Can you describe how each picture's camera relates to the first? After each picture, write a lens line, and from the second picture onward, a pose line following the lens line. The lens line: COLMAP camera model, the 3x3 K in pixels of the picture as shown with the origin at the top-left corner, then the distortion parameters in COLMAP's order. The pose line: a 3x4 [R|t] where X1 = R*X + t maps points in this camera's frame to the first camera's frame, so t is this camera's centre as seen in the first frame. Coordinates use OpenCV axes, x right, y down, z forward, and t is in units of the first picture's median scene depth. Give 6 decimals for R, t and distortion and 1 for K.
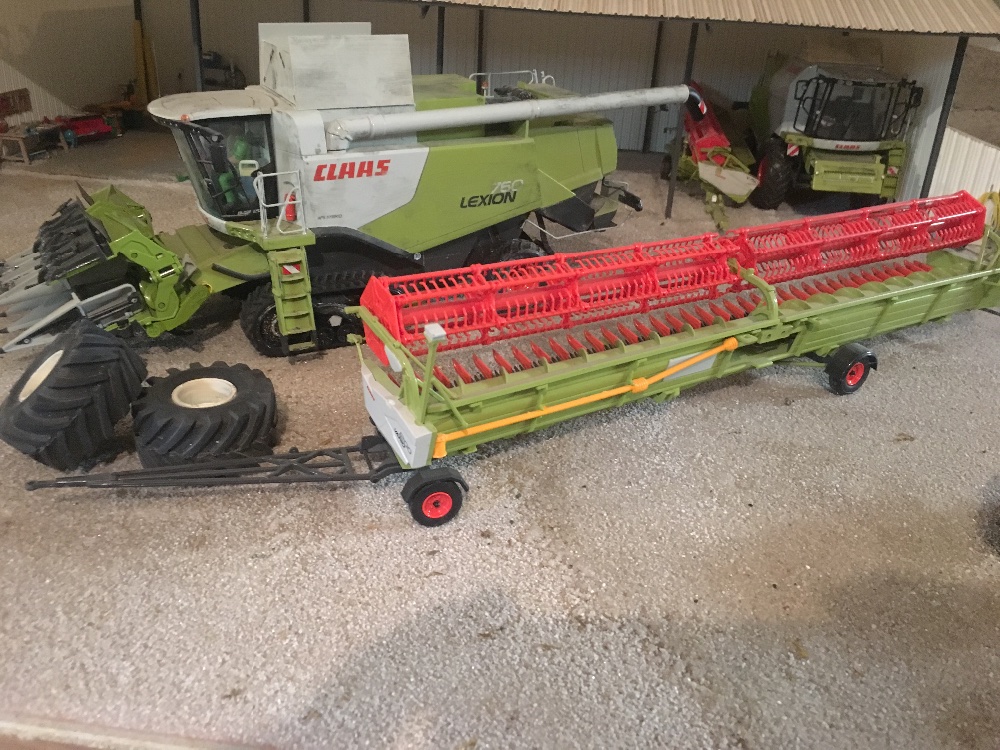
lens RADIAL K [[856.8, 0, 499.7], [0, 856.8, 372.5], [0, 0, 1]] dist [0.072453, -0.119720]
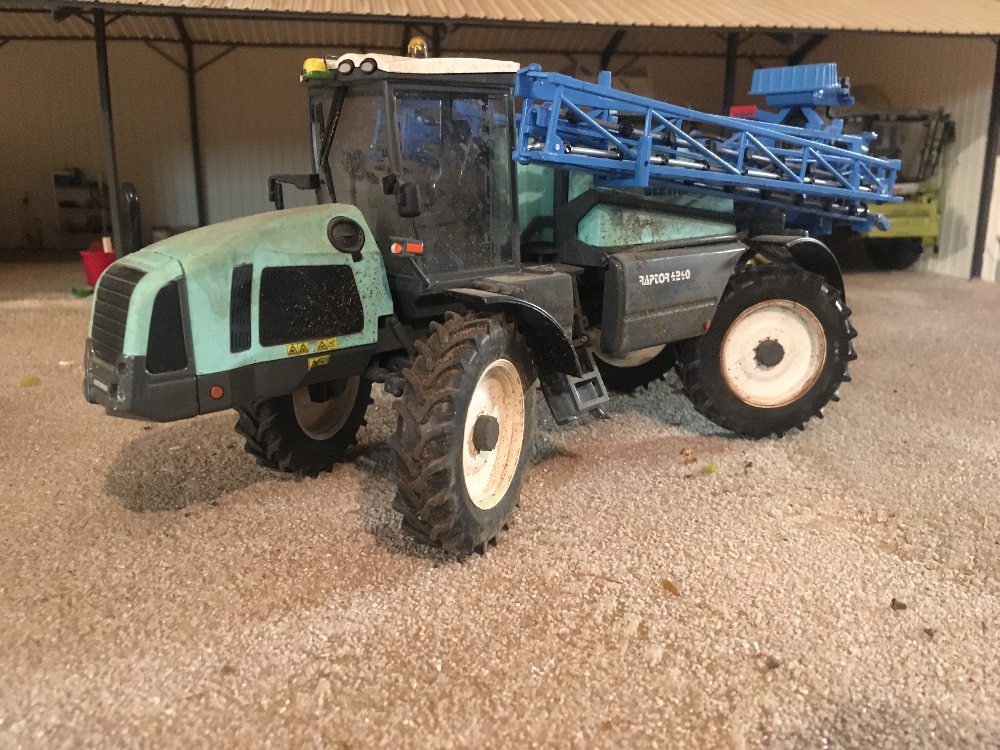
lens RADIAL K [[856.8, 0, 493.4], [0, 856.8, 376.8], [0, 0, 1]] dist [0.072453, -0.119720]
pose [[0.966968, -0.110365, 0.229765, -0.484338], [0.151119, 0.974121, -0.168079, 0.035367], [-0.205269, 0.197249, 0.958623, 0.572993]]
